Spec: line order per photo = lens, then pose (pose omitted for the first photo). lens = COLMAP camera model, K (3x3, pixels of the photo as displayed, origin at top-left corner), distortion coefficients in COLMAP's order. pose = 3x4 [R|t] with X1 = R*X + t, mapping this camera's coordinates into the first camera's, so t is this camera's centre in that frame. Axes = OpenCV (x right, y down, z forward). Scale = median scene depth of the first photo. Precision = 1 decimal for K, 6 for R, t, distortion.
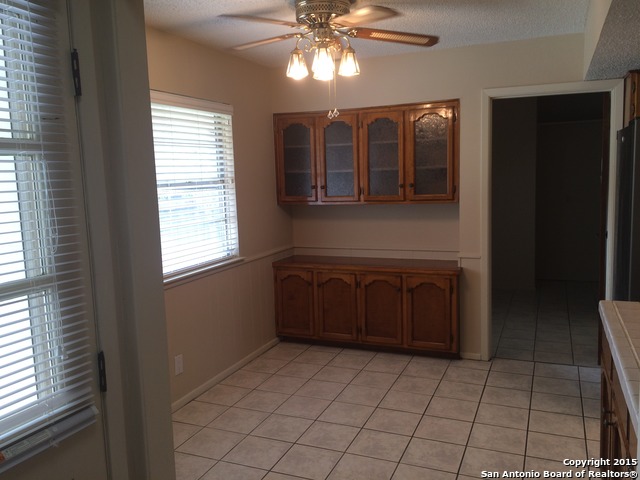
lens RADIAL K [[553.4, 0, 318.3], [0, 553.4, 240.5], [0, 0, 1]] dist [0.082103, -0.088389]
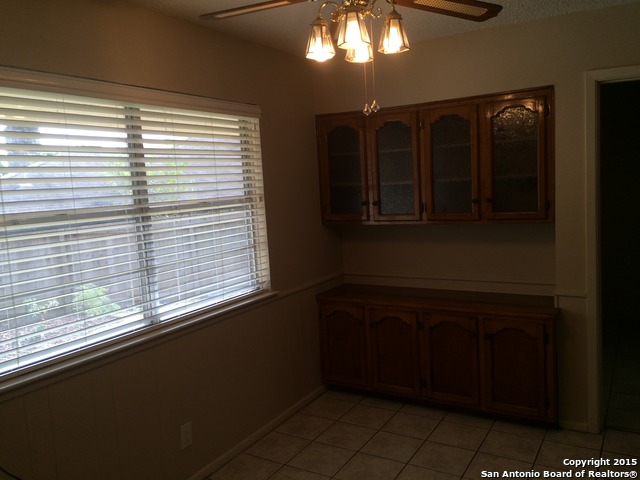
lens RADIAL K [[553.4, 0, 323.6], [0, 553.4, 237.5], [0, 0, 1]] dist [0.082103, -0.088389]
pose [[0.991832, -0.007837, -0.127311, 0.039081], [0.005705, 0.999838, -0.017099, -0.036271], [0.127424, 0.016233, 0.991715, 0.207736]]
